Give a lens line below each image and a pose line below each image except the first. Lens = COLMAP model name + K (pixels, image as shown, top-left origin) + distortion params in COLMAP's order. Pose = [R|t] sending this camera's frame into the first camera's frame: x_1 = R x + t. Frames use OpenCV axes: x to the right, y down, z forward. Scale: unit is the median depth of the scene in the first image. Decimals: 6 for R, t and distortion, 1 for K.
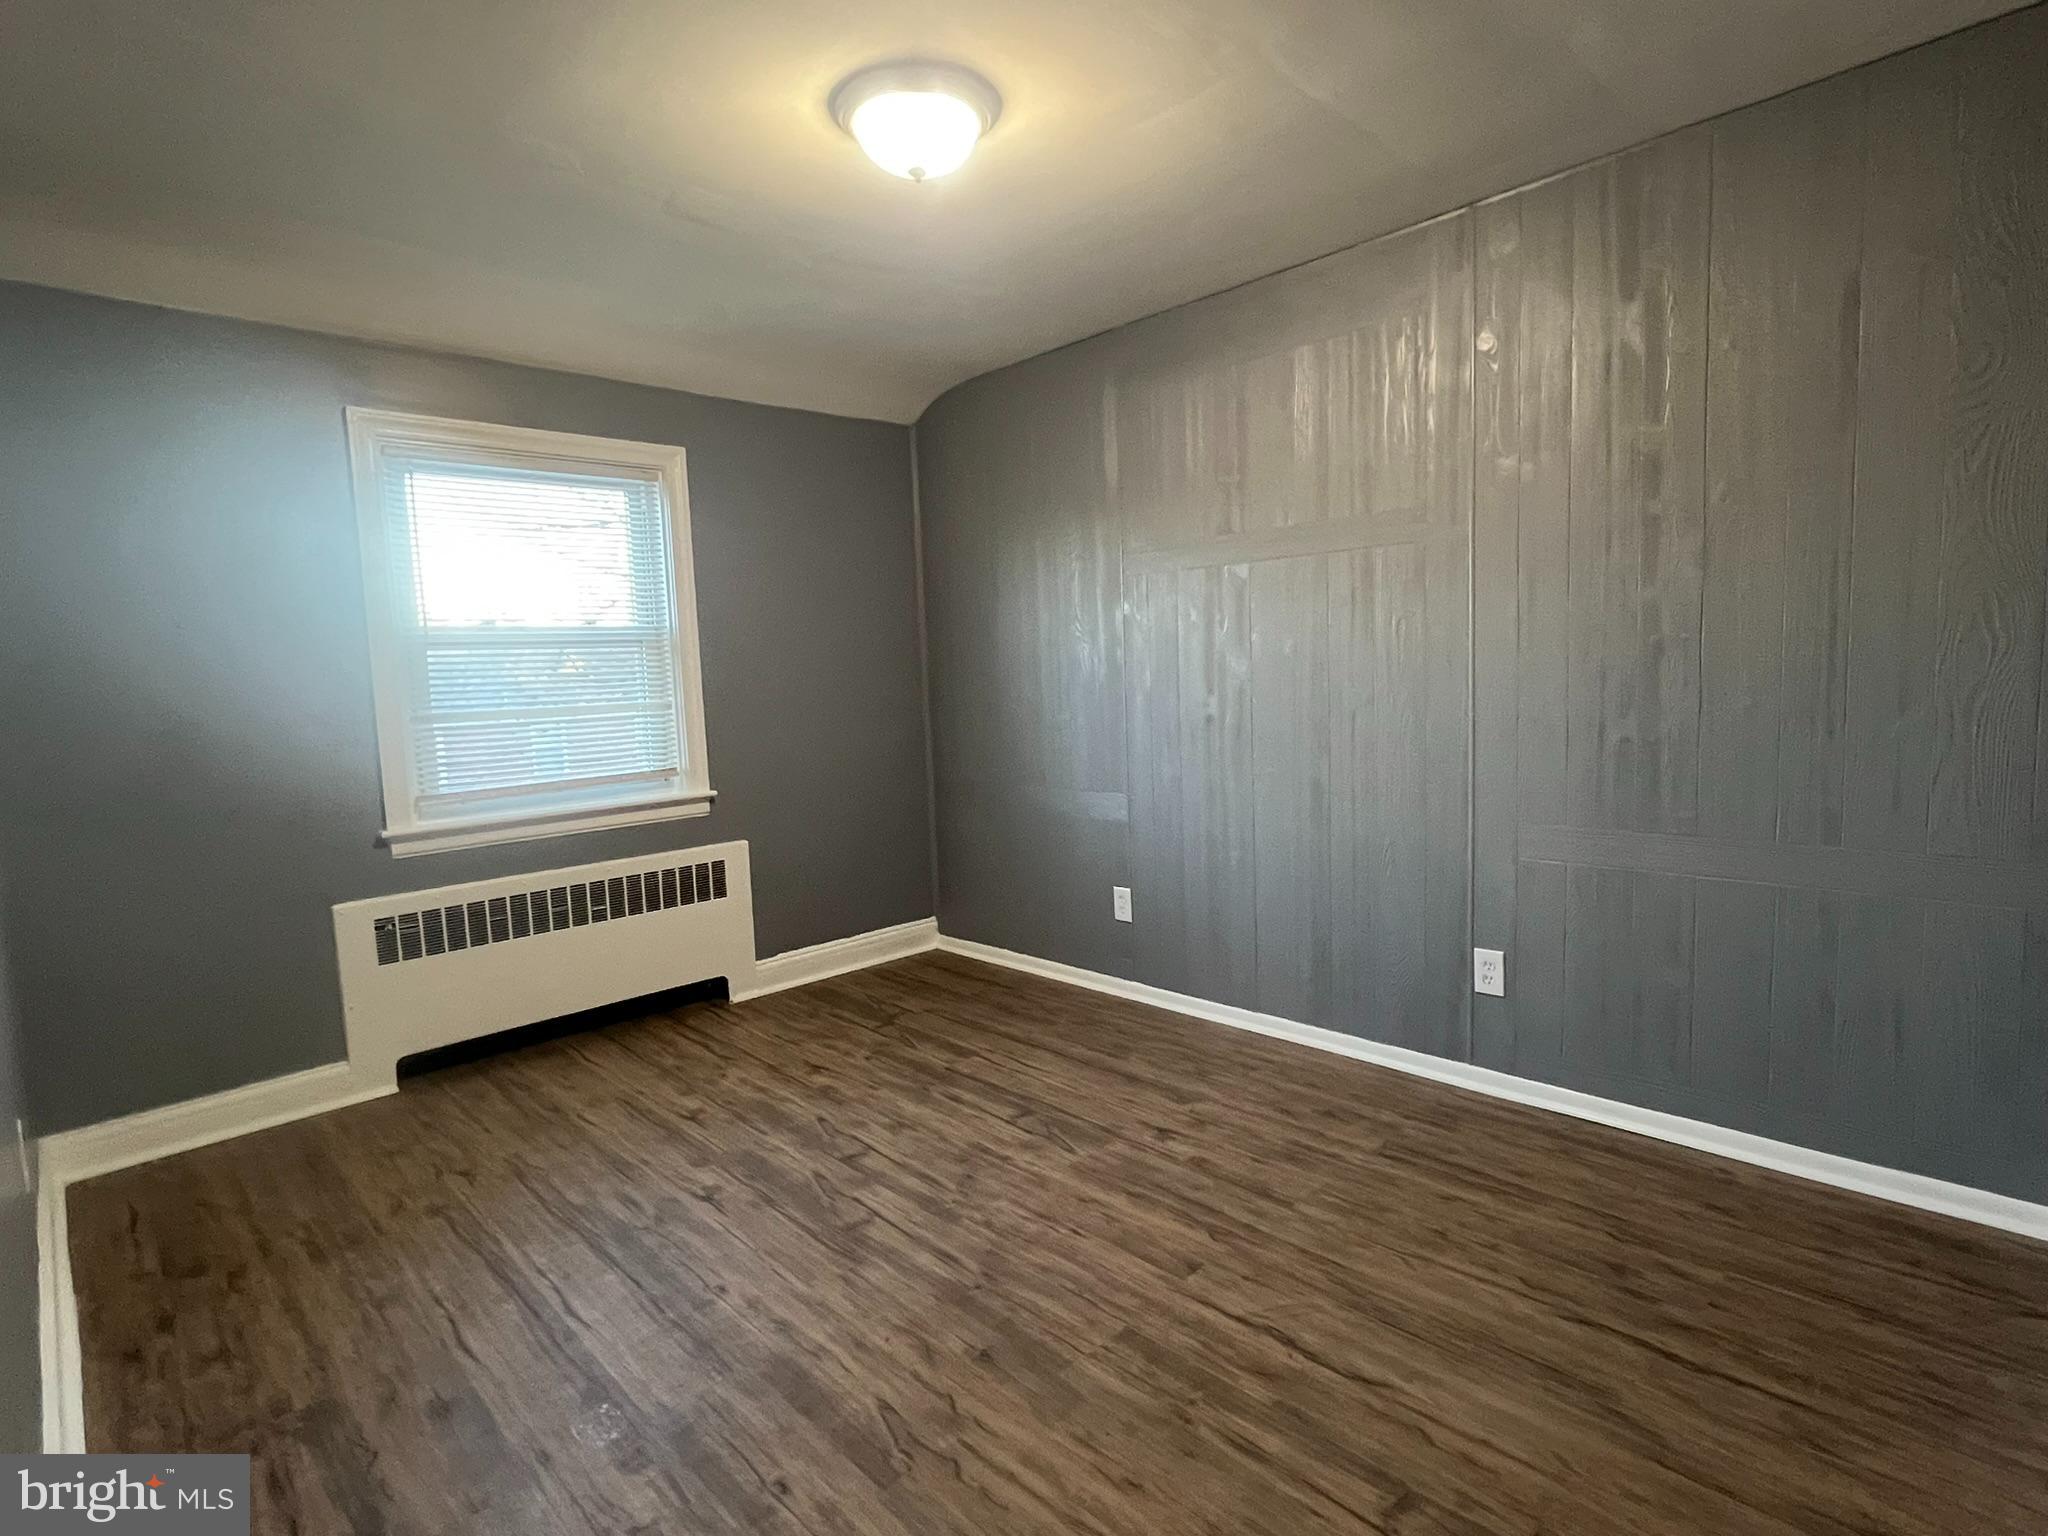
lens RADIAL K [[1045.6, 0, 1024.0], [0, 1045.6, 768.0], [0, 0, 1]] dist [-0.001190, -0.000169]
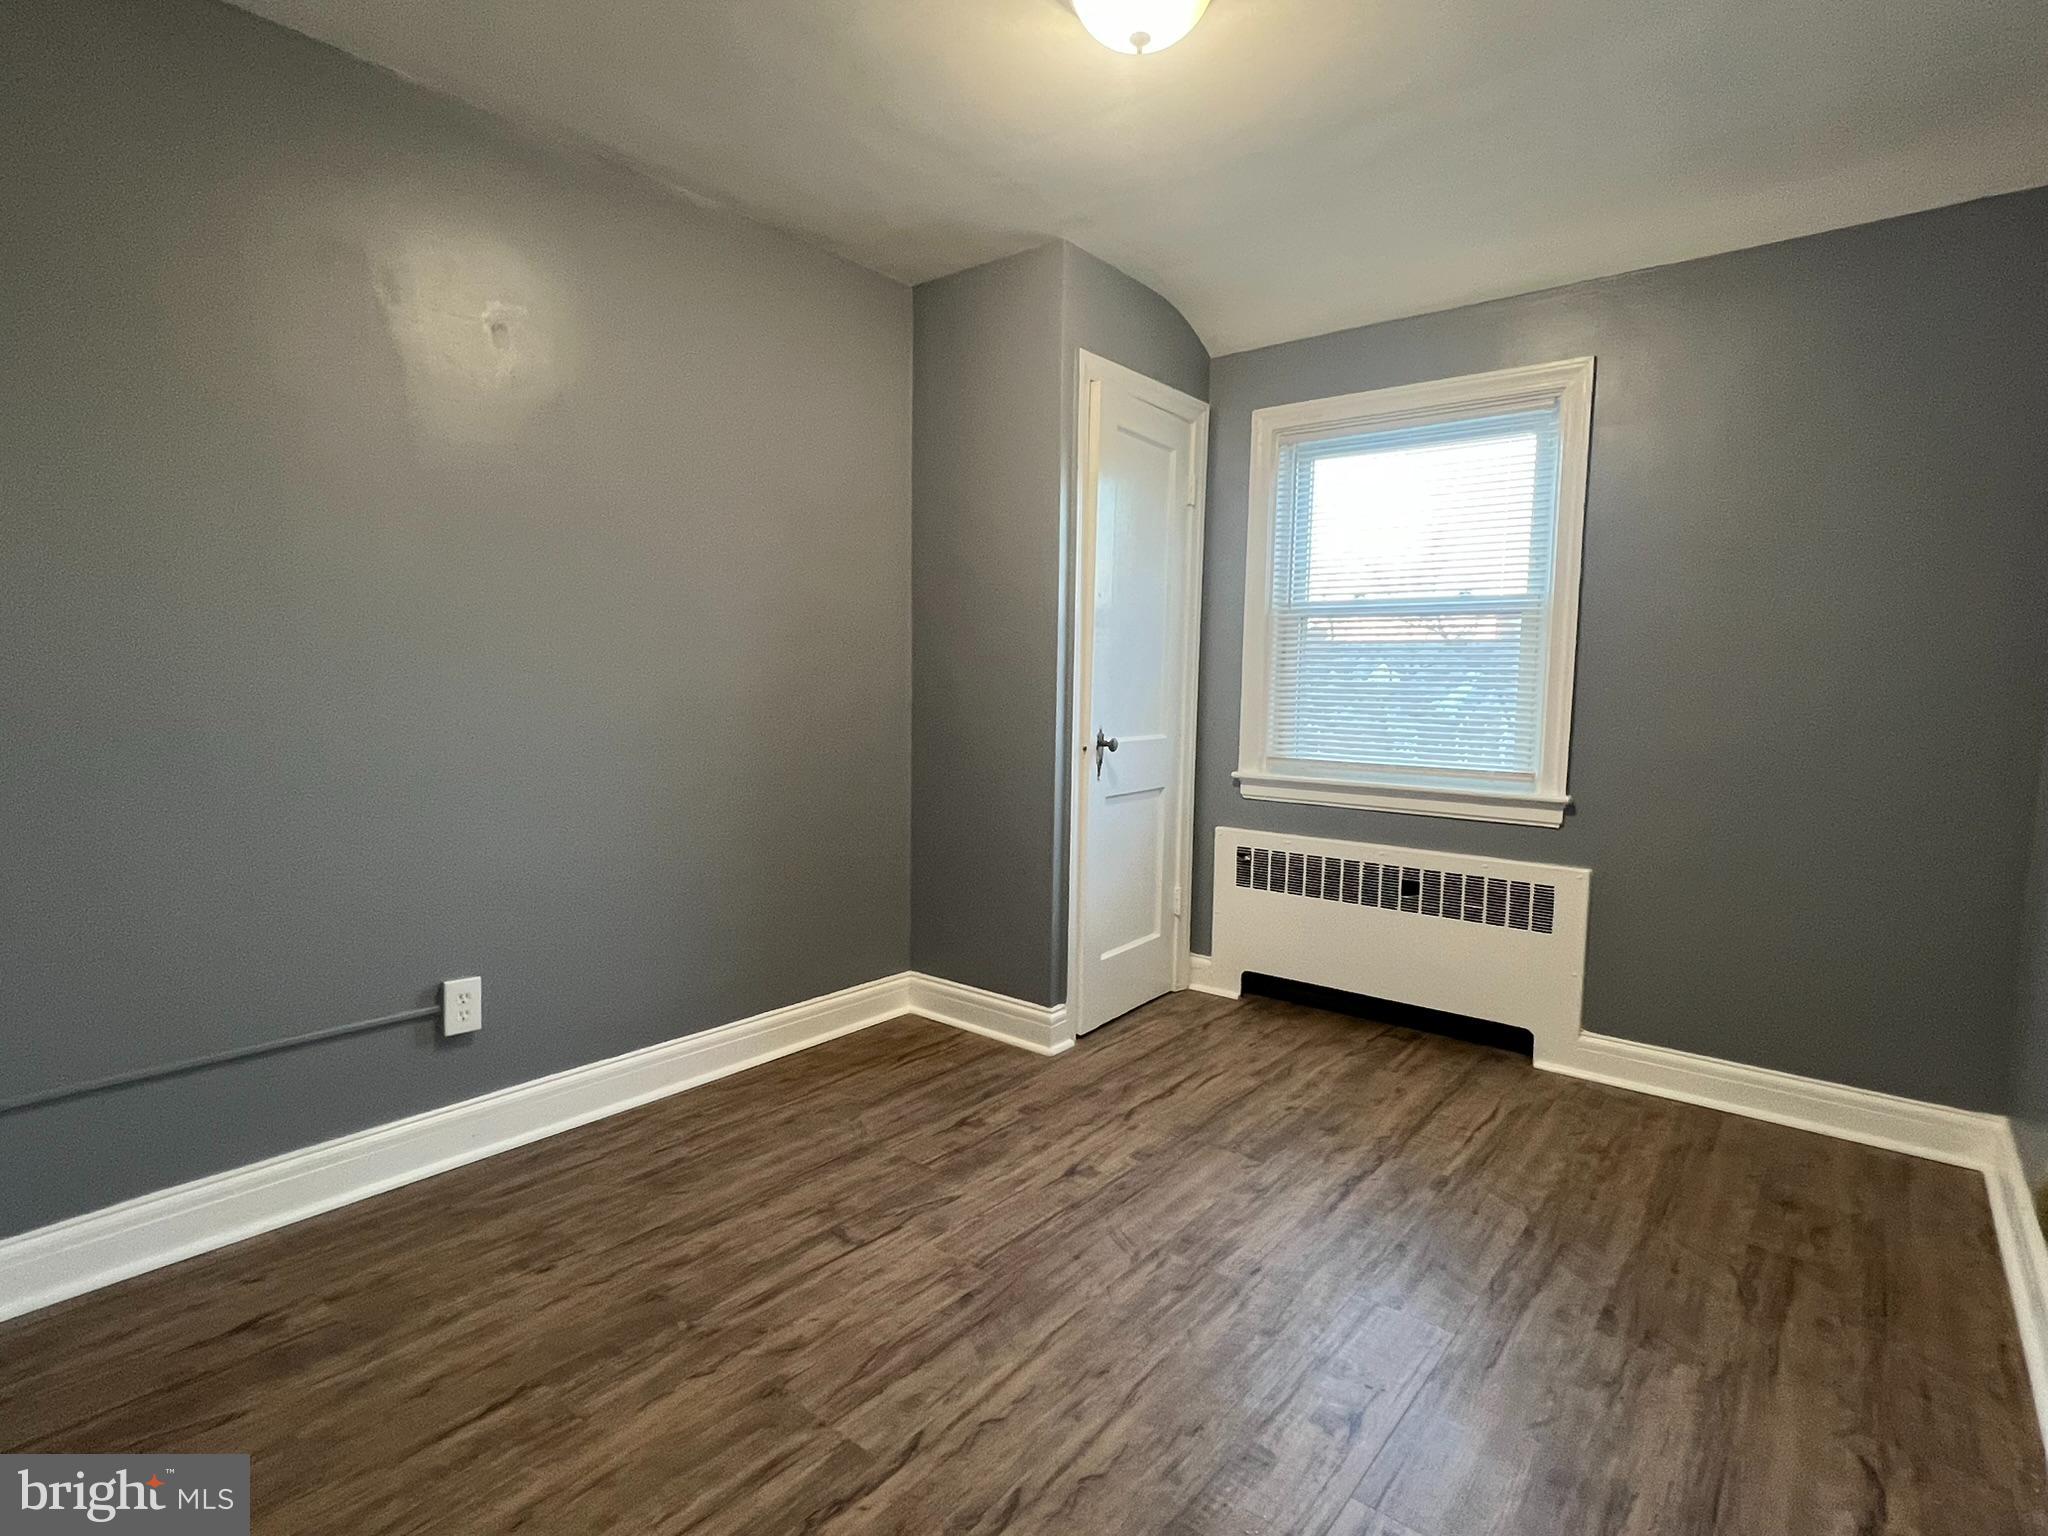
lens RADIAL K [[1045.6, 0, 1024.0], [0, 1045.6, 768.0], [0, 0, 1]] dist [-0.001190, -0.000169]
pose [[0.130958, 0.133426, -0.982368, 0.415615], [-0.115756, 0.986182, 0.118512, -0.045440], [0.984607, 0.098195, 0.144594, 0.493342]]
